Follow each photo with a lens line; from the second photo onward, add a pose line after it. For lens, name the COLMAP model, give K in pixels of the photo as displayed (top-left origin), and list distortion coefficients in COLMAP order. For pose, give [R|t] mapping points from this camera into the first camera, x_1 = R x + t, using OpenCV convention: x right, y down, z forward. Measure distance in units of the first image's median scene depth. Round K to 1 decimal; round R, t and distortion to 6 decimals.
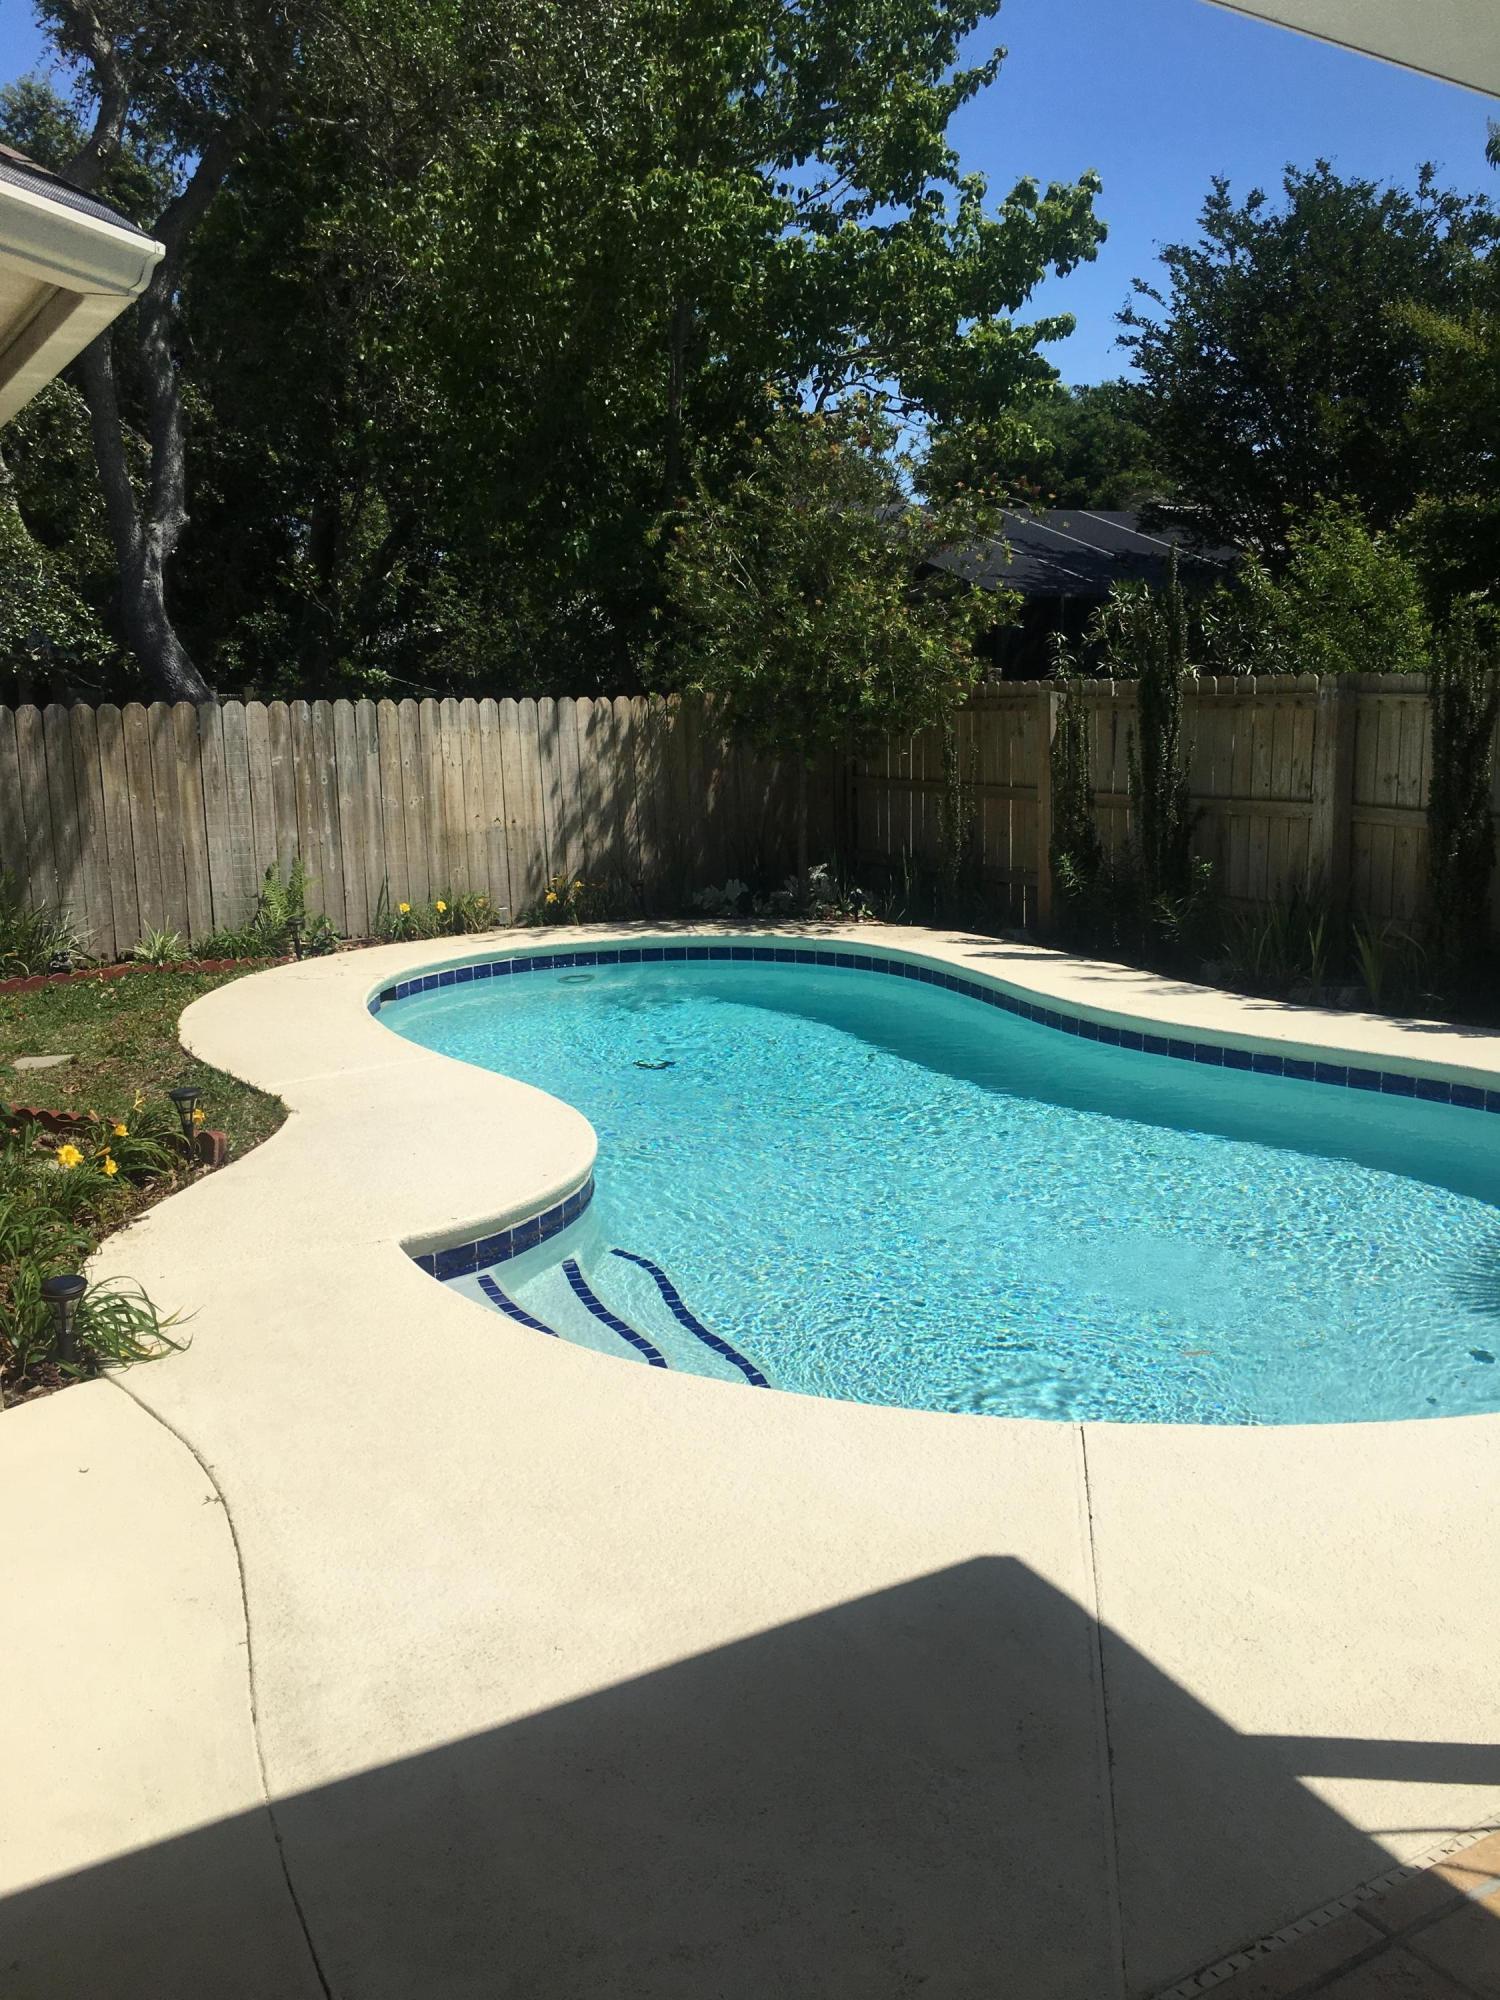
lens RADIAL K [[1711.6, 0, 758.1], [0, 1711.6, 984.0], [0, 0, 1]] dist [0.073201, -0.096259]
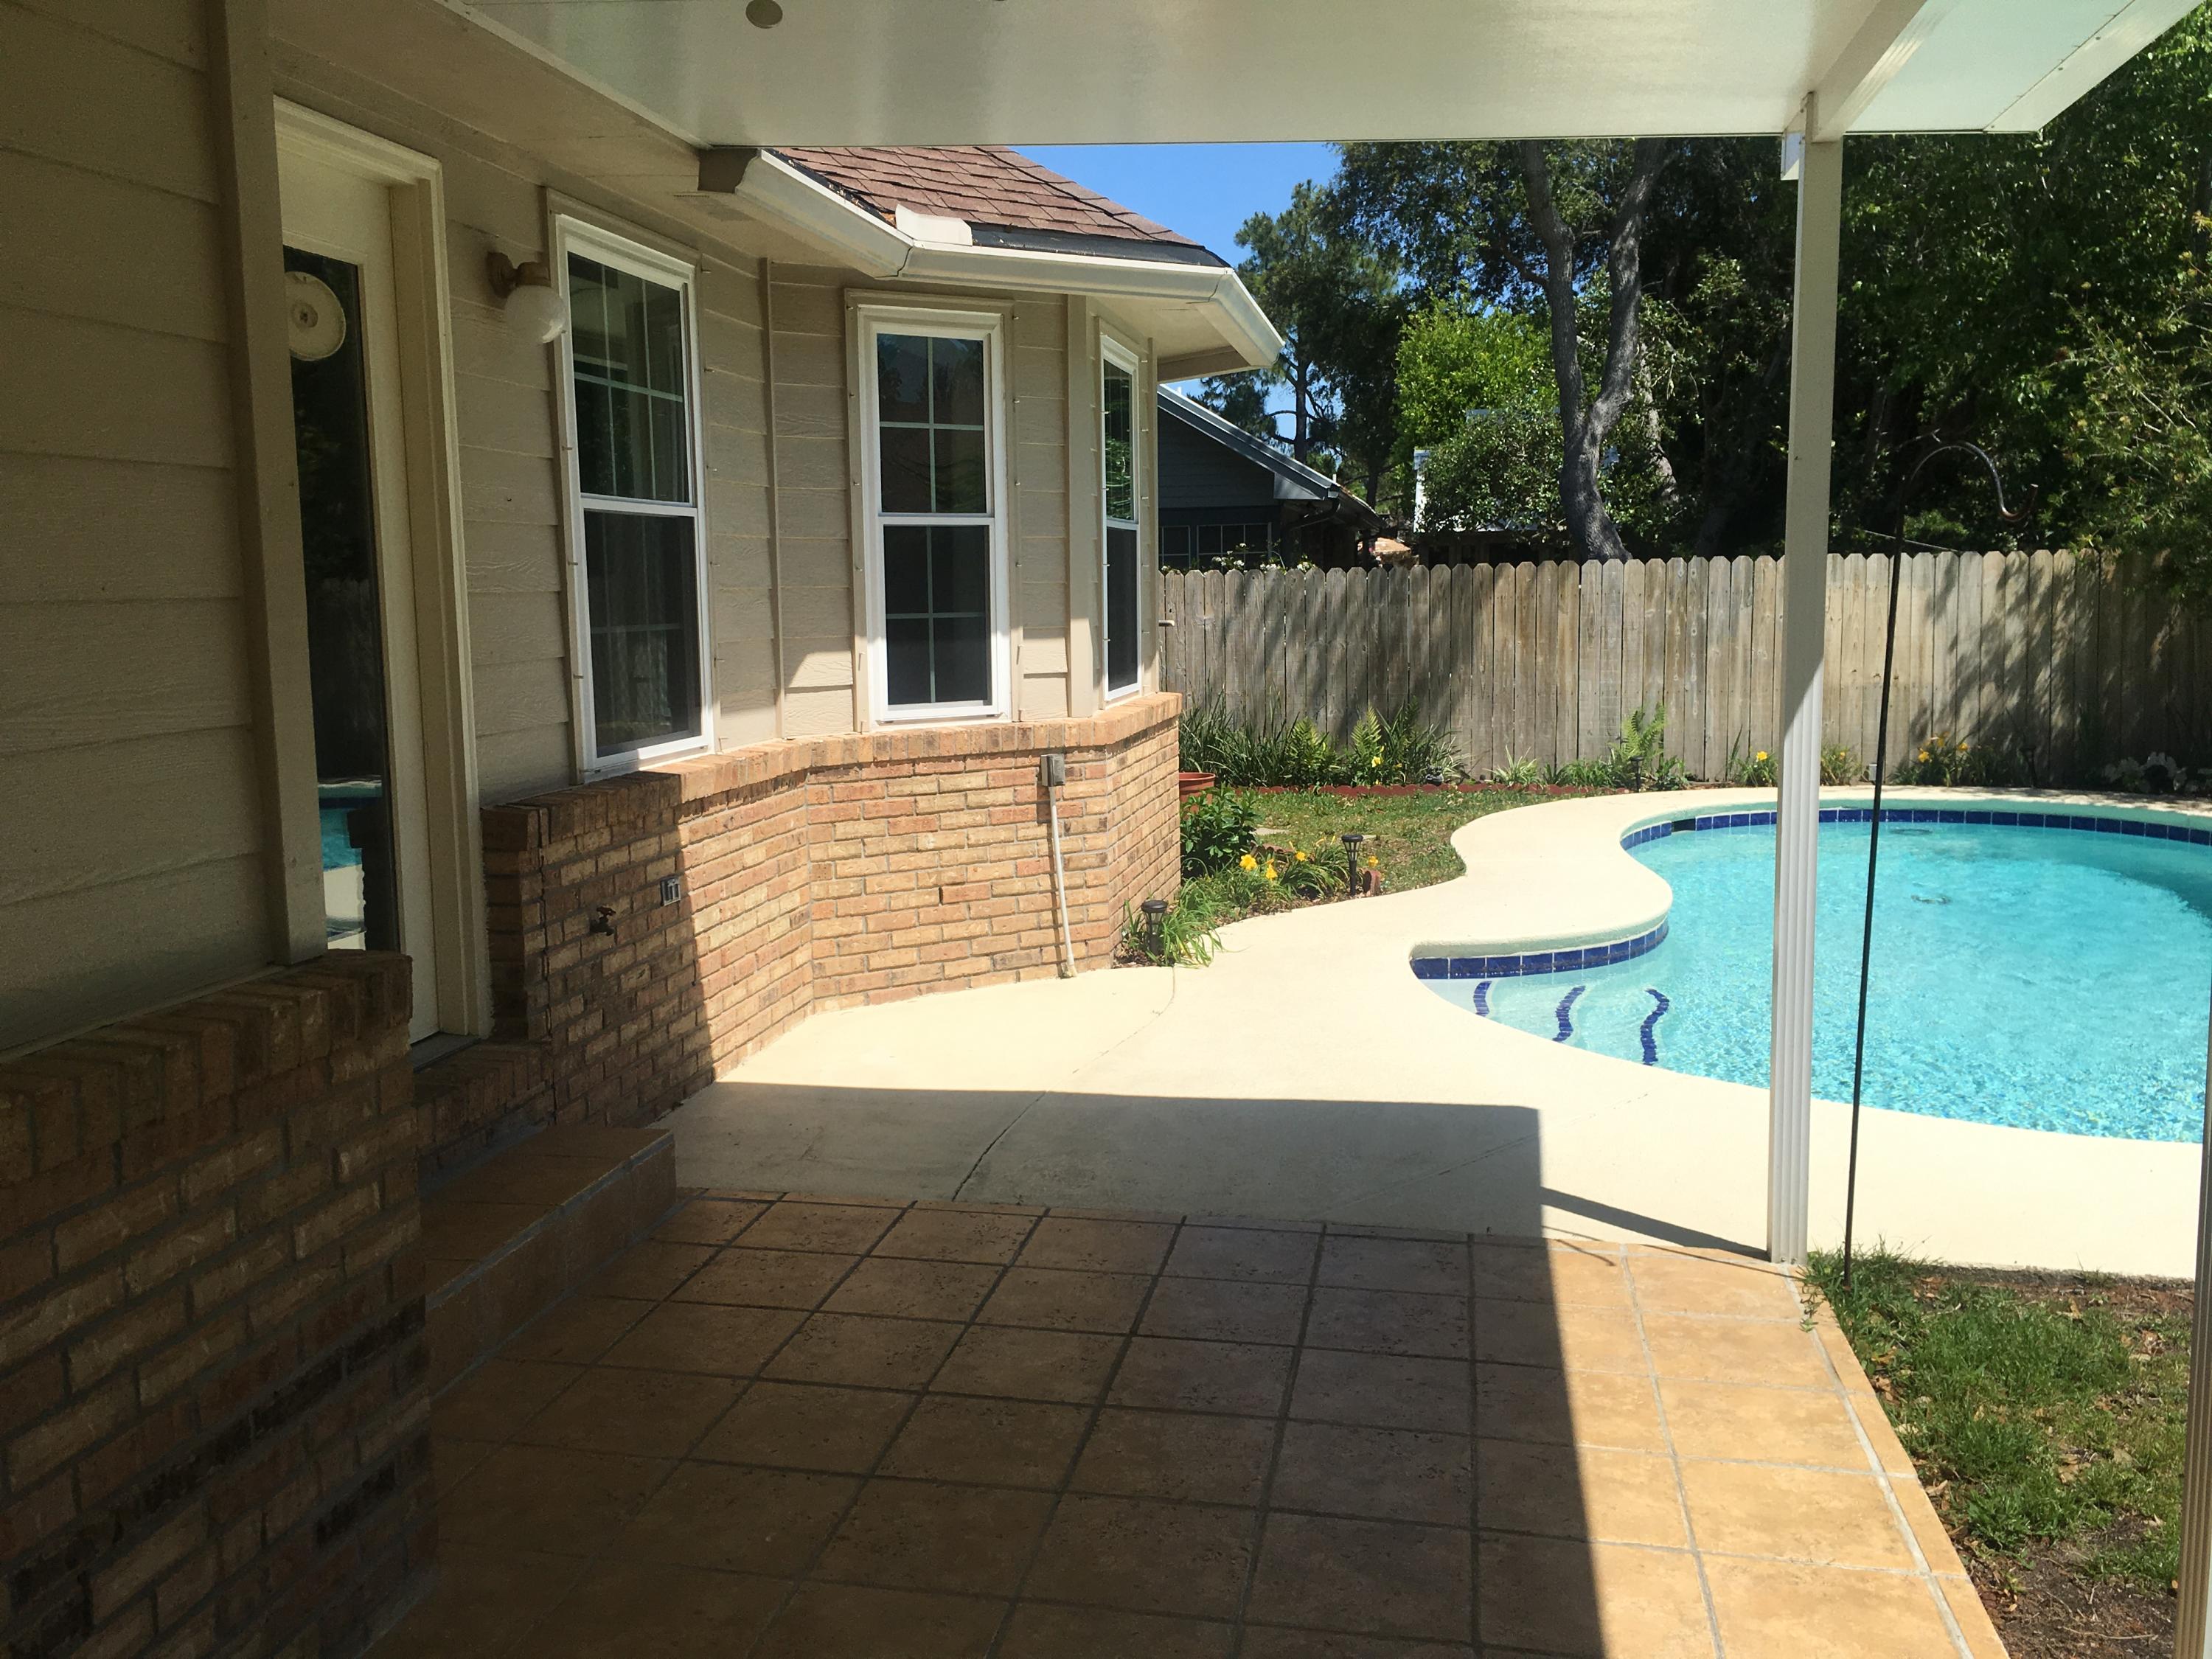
lens RADIAL K [[1893.0, 0, 1094.0], [0, 1893.0, 822.6], [0, 0, 1]] dist [0.073201, -0.096259]
pose [[0.737085, 0.084163, -0.670539, 0.274406], [-0.108368, 0.994095, 0.005651, 0.033069], [0.667055, 0.068500, 0.741852, -0.121090]]
